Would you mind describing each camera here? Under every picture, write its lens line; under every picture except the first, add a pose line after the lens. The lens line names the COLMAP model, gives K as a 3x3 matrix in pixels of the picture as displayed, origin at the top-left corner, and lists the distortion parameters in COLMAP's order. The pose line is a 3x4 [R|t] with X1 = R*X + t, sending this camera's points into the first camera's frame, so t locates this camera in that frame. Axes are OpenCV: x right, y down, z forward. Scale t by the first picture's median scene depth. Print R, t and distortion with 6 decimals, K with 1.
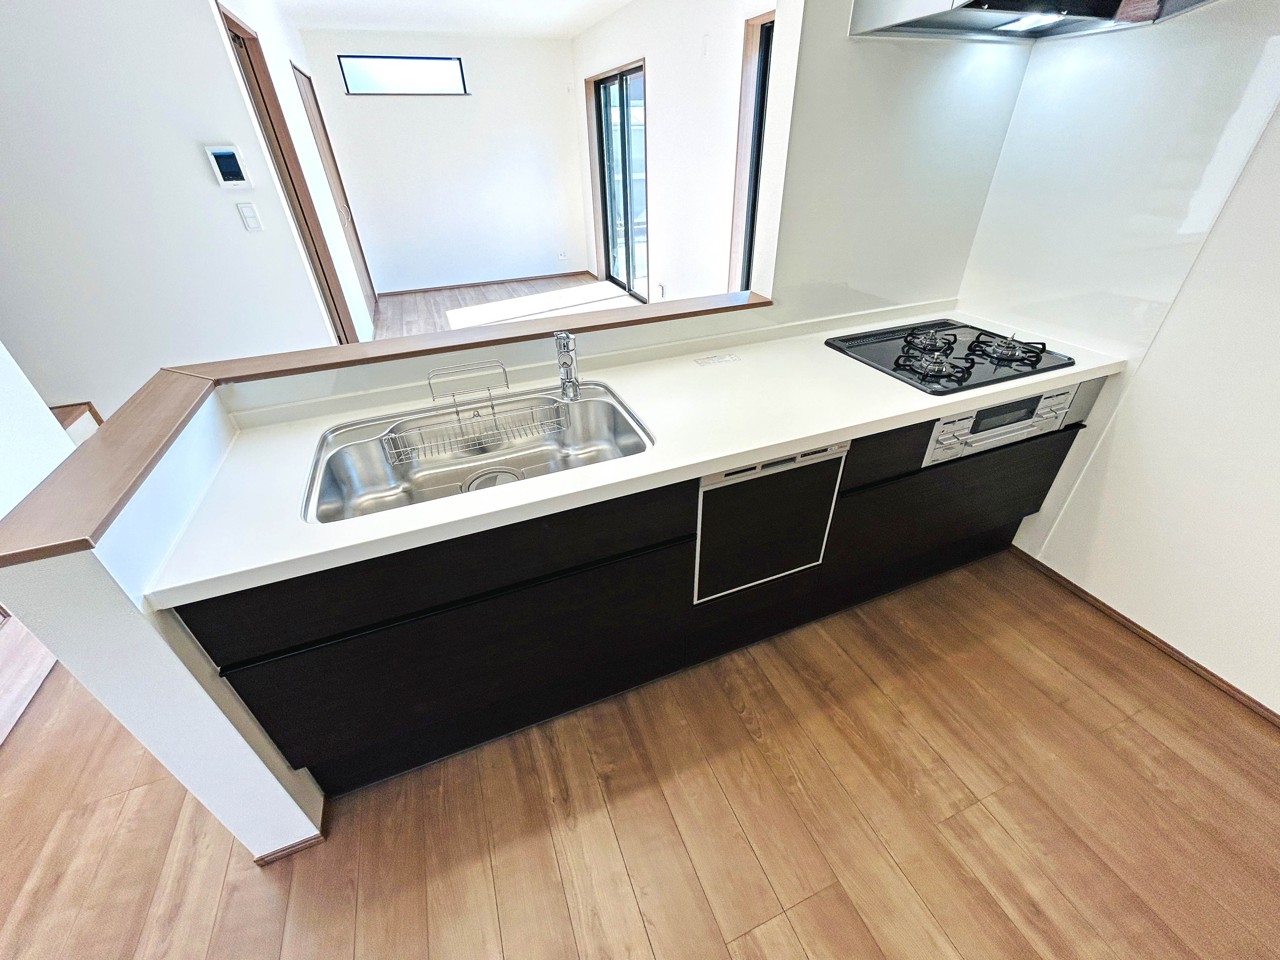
lens RADIAL K [[519.1, 0, 646.4], [0, 519.1, 476.3], [0, 0, 1]] dist [-0.002142, -0.000062]
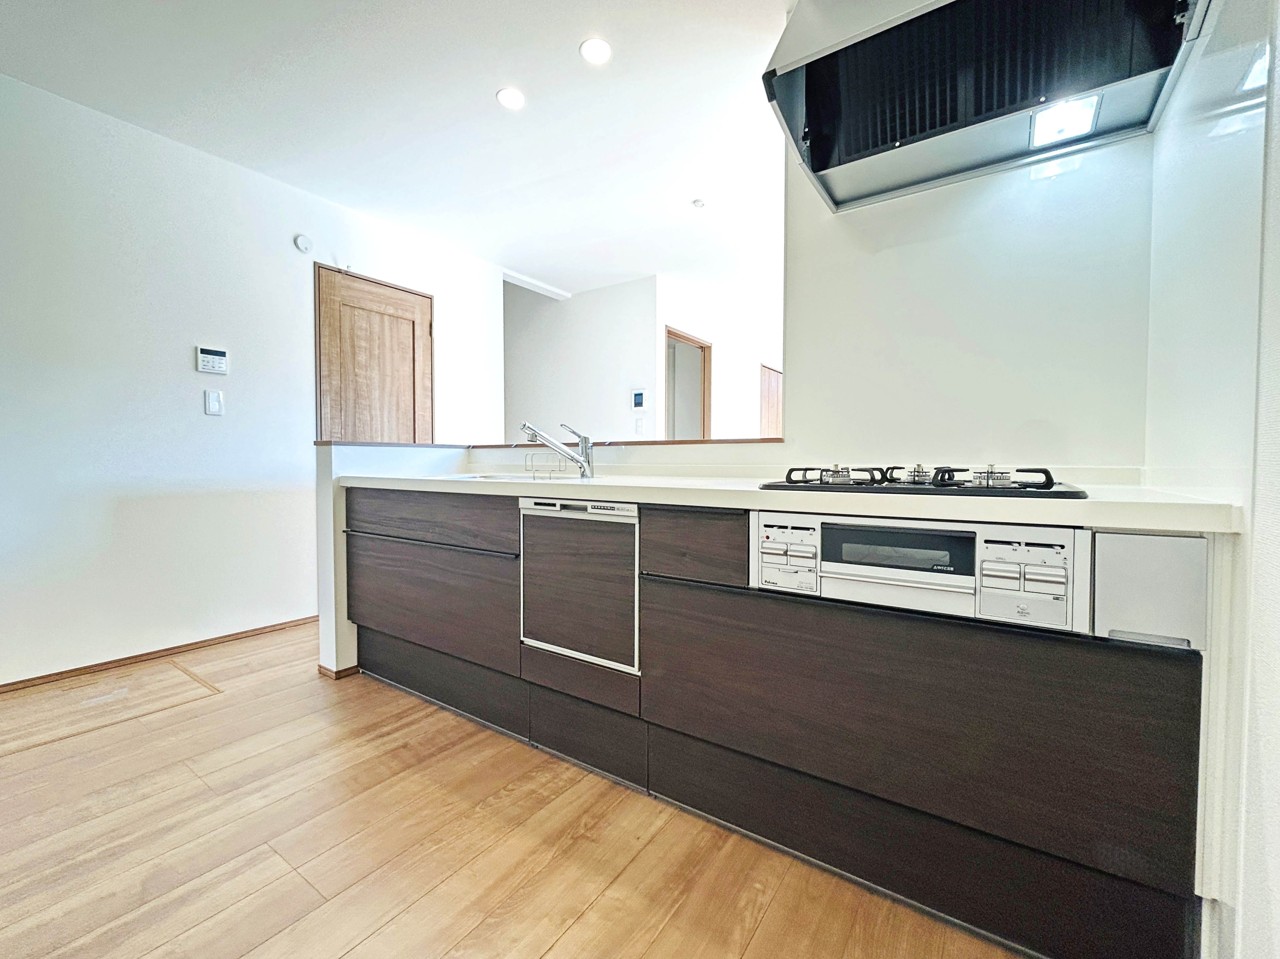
lens RADIAL K [[532.4, 0, 640.0], [0, 532.4, 479.5], [0, 0, 1]] dist [0.000935, 0.000374]
pose [[0.553133, 0.054706, -0.831295, 1.087275], [-0.471200, 0.843442, -0.258025, 0.130457], [0.687033, 0.534428, 0.492313, 0.427360]]
